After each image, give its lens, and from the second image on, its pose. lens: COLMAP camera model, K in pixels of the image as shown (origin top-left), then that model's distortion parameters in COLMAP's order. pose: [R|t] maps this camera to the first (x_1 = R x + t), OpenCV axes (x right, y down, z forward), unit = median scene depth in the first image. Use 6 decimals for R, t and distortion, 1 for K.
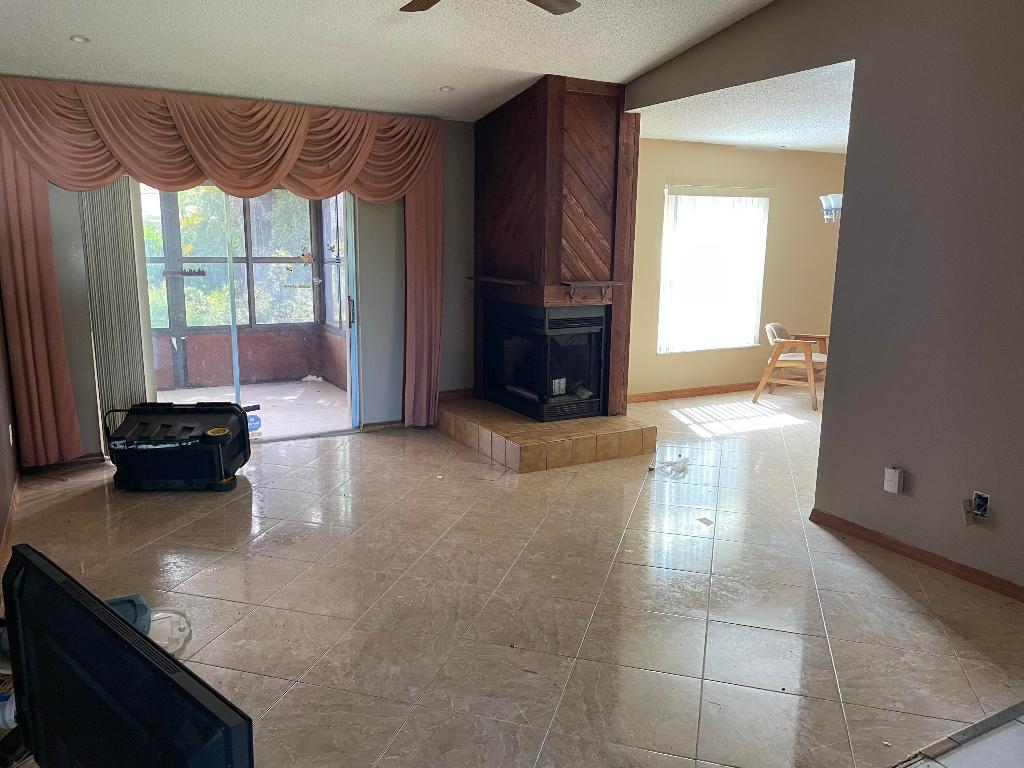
lens RADIAL K [[765.6, 0, 512.3], [0, 765.6, 388.0], [0, 0, 1]] dist [0.072826, -0.093178]
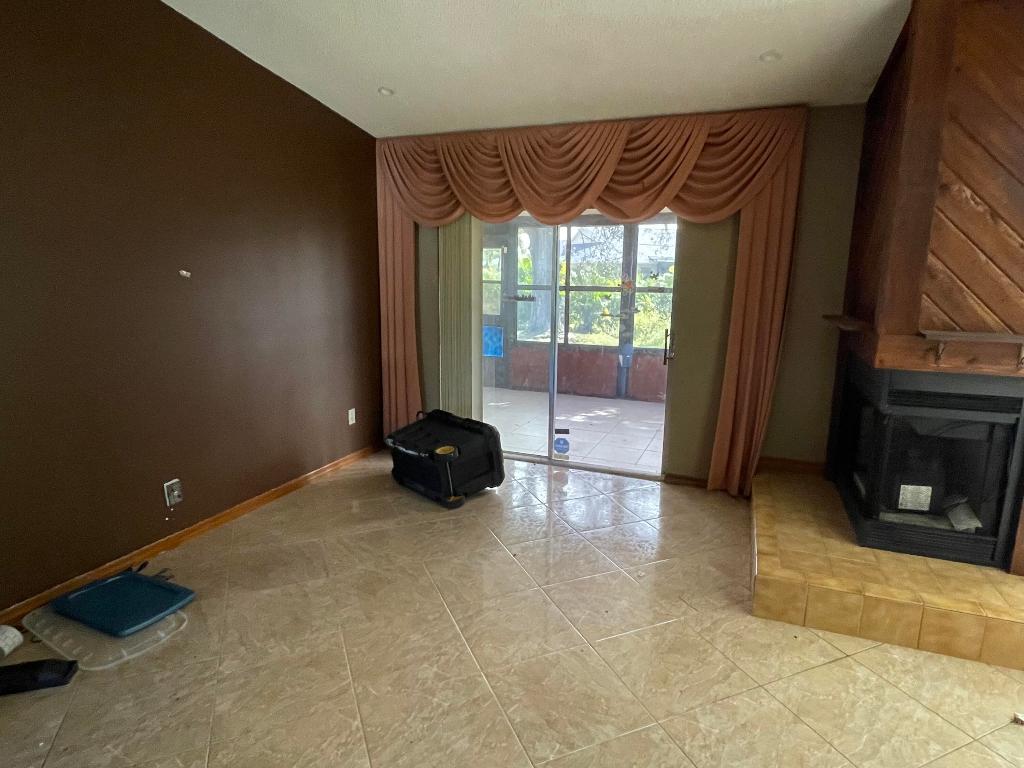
lens RADIAL K [[581.8, 0, 511.4], [0, 581.8, 384.6], [0, 0, 1]] dist [-0.008194, -0.000250]
pose [[0.626998, 0.143281, -0.765732, 0.217721], [-0.150080, 0.986744, 0.061747, -0.077438], [0.764428, 0.076206, 0.640189, 0.474278]]
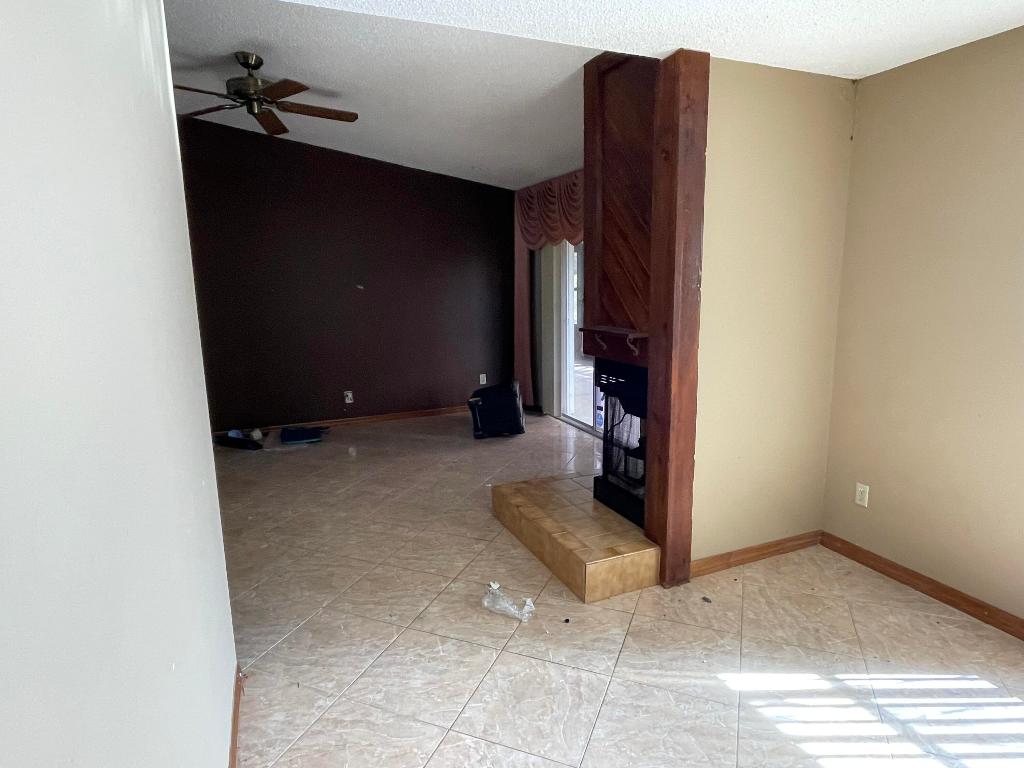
lens RADIAL K [[581.8, 0, 515.8], [0, 581.8, 380.9], [0, 0, 1]] dist [-0.008194, -0.000250]
pose [[-0.093354, 0.166626, -0.981591, 0.657152], [-0.172913, 0.968201, 0.180798, -0.178806], [0.980503, 0.186608, -0.061574, 0.968483]]
